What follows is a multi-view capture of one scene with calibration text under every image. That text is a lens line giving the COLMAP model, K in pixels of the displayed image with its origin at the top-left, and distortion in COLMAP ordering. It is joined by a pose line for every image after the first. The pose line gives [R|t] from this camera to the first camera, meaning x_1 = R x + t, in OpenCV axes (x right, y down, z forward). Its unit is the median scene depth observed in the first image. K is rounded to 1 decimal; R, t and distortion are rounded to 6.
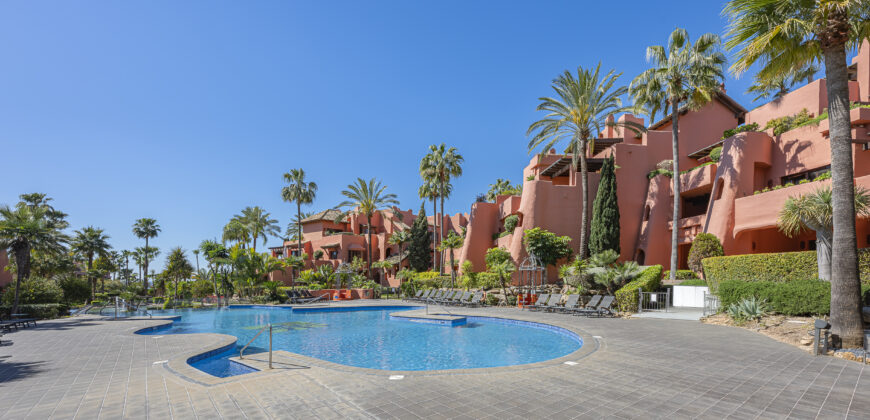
lens RADIAL K [[363.5, 0, 466.5], [0, 363.5, 263.3], [0, 0, 1]] dist [-0.014222, -0.000446]
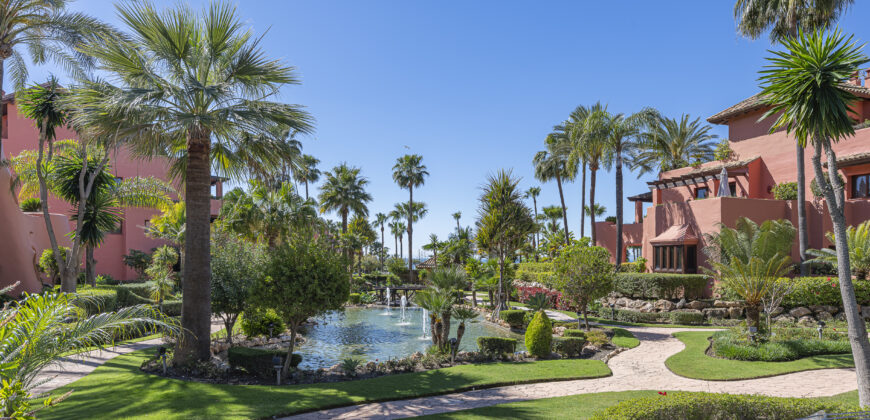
lens RADIAL K [[520.0, 0, 459.8], [0, 520.0, 268.4], [0, 0, 1]] dist [-0.006827, -0.000358]
pose [[0.829444, 0.028330, -0.557871, -0.343573], [0.004252, 0.998364, 0.057021, 0.019085], [0.558574, -0.049668, 0.827966, 0.325586]]
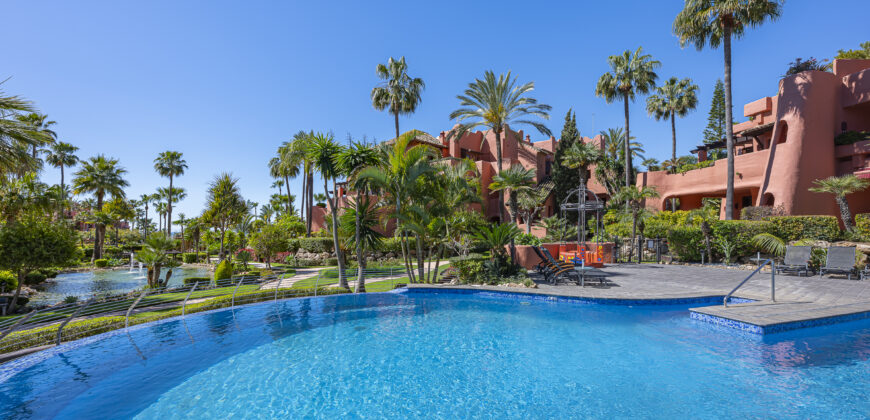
lens RADIAL K [[367.6, 0, 431.3], [0, 367.6, 205.8], [0, 0, 1]] dist [-0.002609, 0.001417]
pose [[0.995332, -0.002512, -0.096472, -0.258750], [0.000013, 0.999665, -0.025896, 0.017221], [0.096505, 0.025774, 0.994999, 0.270271]]
